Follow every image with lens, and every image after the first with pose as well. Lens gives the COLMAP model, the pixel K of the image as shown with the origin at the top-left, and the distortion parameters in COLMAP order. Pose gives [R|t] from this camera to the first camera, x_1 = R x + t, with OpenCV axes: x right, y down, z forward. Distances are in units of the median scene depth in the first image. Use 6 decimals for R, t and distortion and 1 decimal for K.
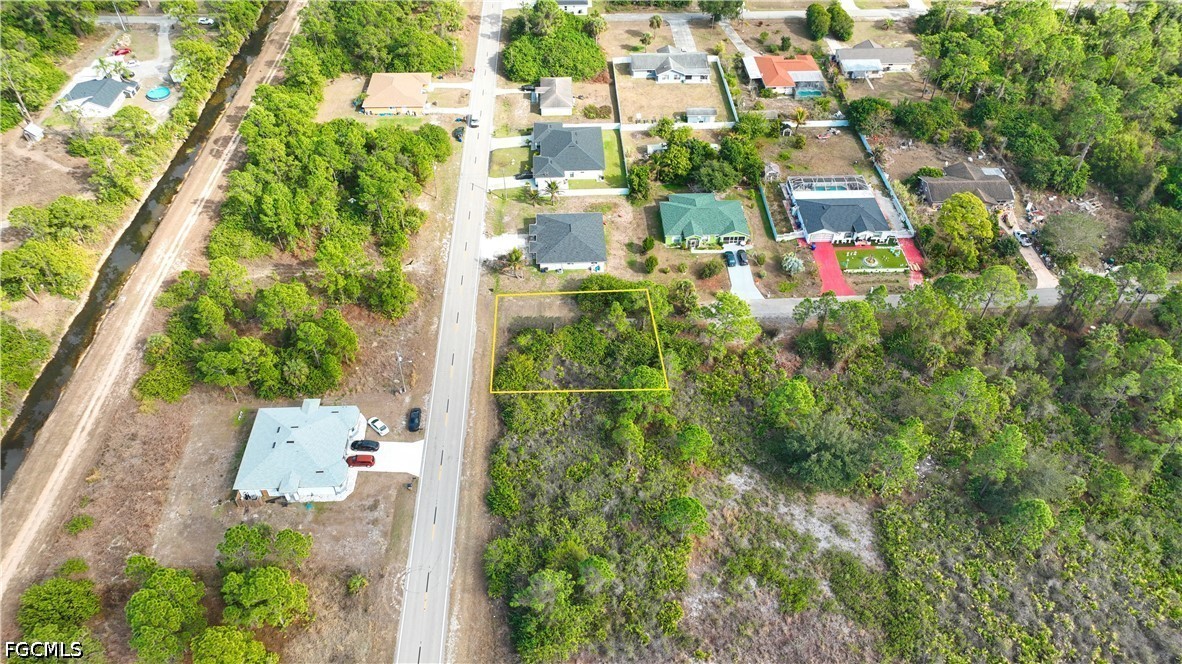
lens RADIAL K [[826.2, 0, 591.0], [0, 826.2, 332.0], [0, 0, 1]] dist [0.003781, 0.013702]
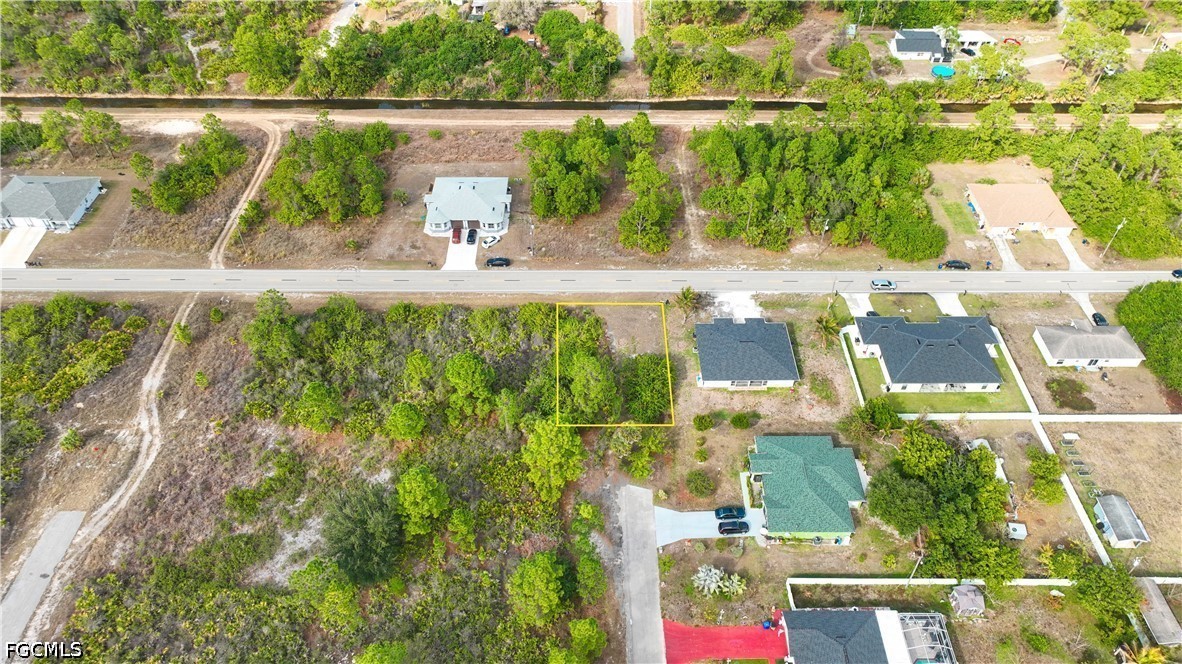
lens RADIAL K [[826.2, 0, 591.0], [0, 826.2, 332.0], [0, 0, 1]] dist [0.003781, 0.013702]
pose [[-0.040390, 0.700423, -0.712584, 0.593748], [-0.697304, 0.491025, 0.522169, -0.473673], [0.715636, 0.517978, 0.468576, 0.490501]]
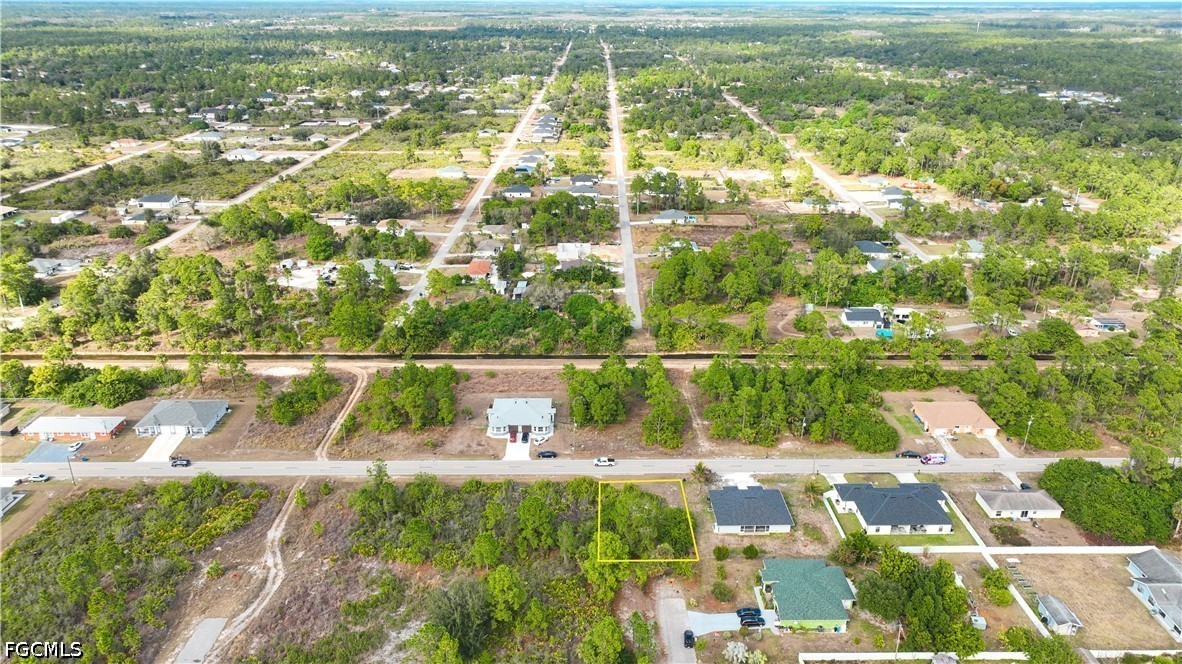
lens RADIAL K [[826.2, 0, 591.0], [0, 826.2, 332.0], [0, 0, 1]] dist [0.003781, 0.013702]
pose [[-0.023720, 0.371183, -0.928257, 0.923337], [-0.699716, 0.657010, 0.280599, -0.435696], [0.714028, 0.656172, 0.244138, 0.453272]]
